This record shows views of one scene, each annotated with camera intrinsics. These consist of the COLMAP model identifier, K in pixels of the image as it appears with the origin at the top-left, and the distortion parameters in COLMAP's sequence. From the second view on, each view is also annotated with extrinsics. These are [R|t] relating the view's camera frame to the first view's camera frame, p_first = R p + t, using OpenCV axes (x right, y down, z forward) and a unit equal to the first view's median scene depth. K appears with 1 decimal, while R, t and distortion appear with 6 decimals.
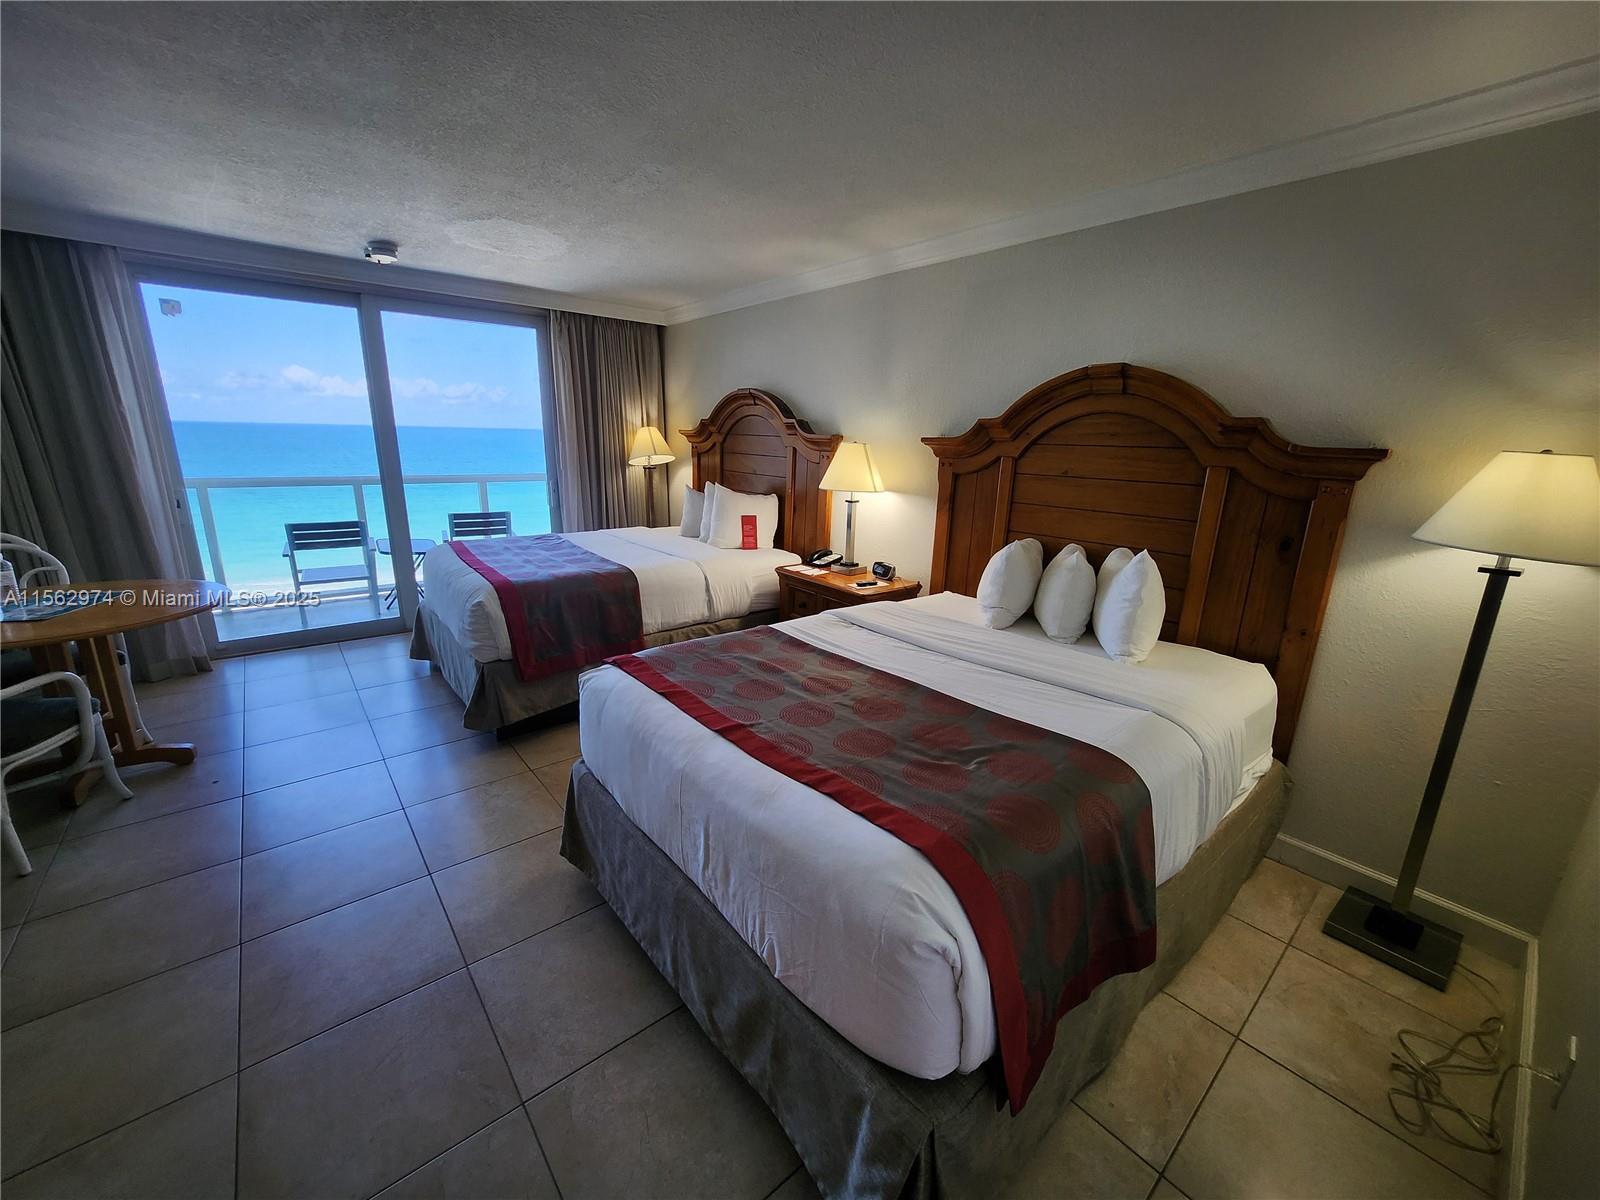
lens RADIAL K [[629.1, 0, 802.0], [0, 629.1, 599.9], [0, 0, 1]] dist [-0.007532, 0.002412]
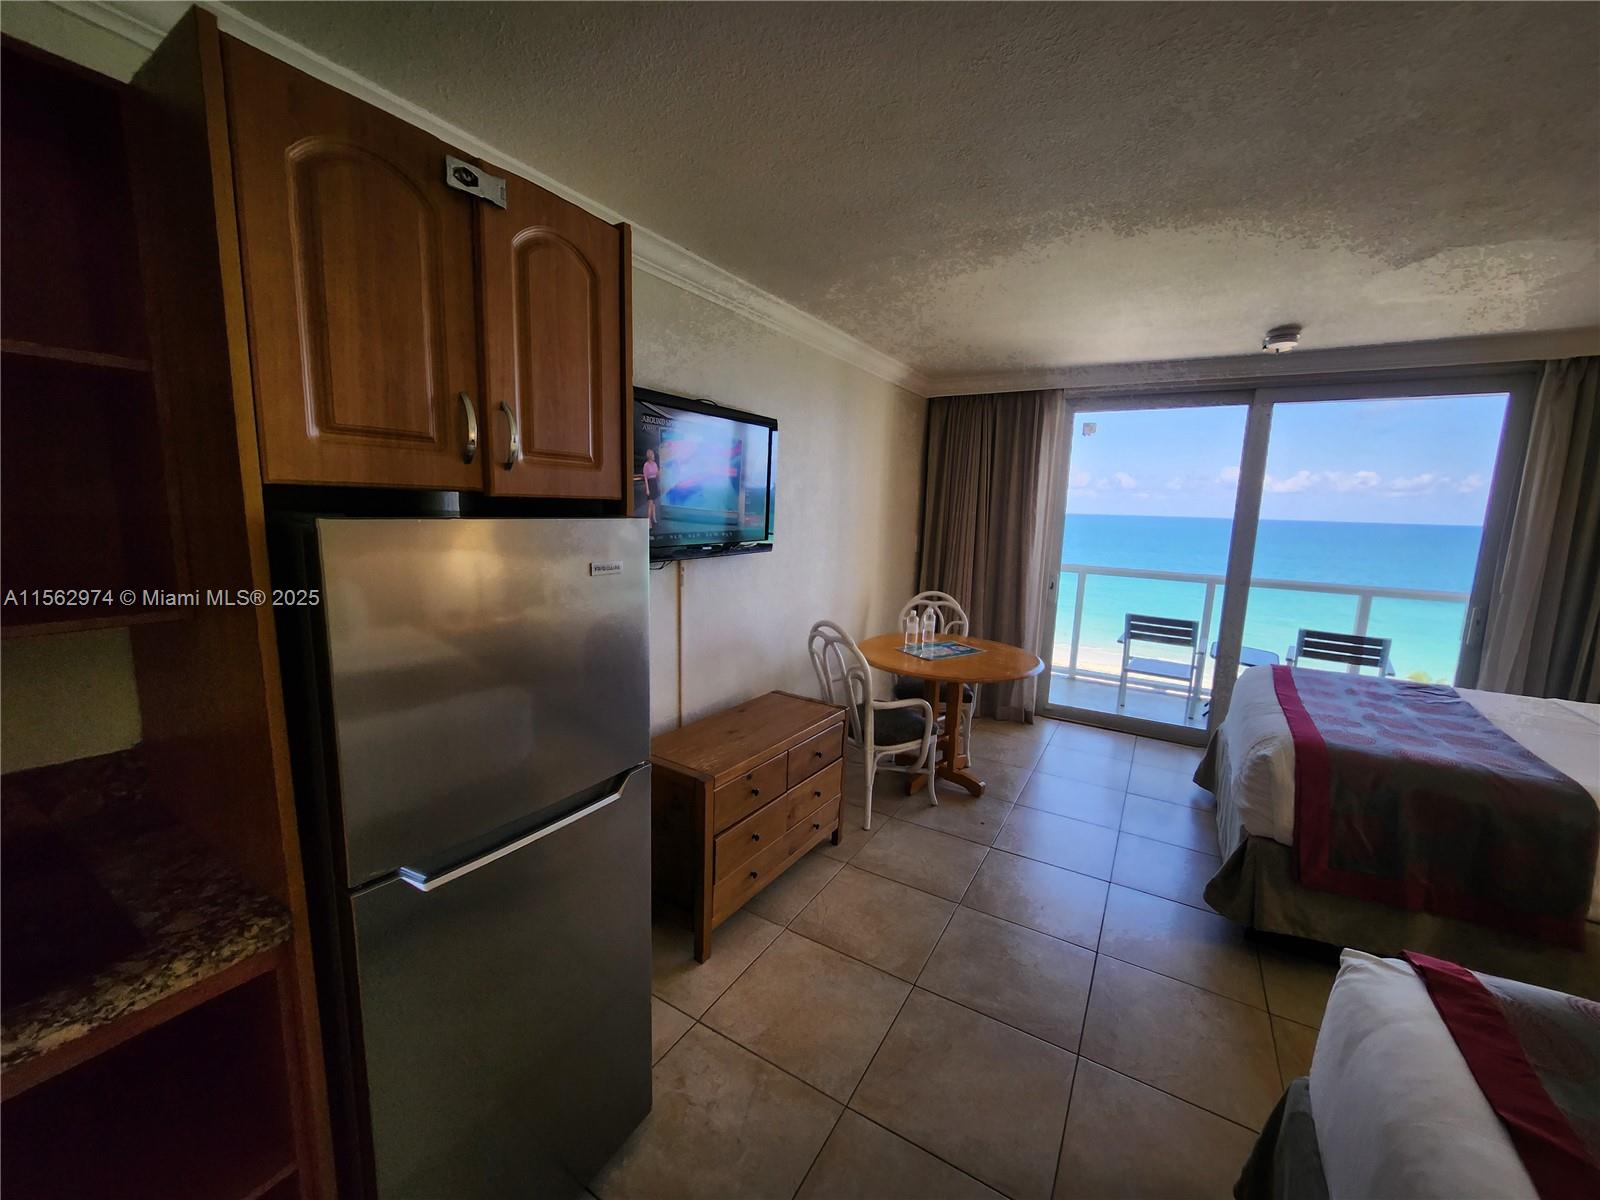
lens RADIAL K [[629.1, 0, 797.3], [0, 629.1, 601.0], [0, 0, 1]] dist [-0.007532, 0.002412]
pose [[0.322593, 0.127190, -0.937954, -0.004977], [-0.259797, 0.964772, 0.041474, -0.048438], [0.910187, 0.230298, 0.344272, 0.139250]]
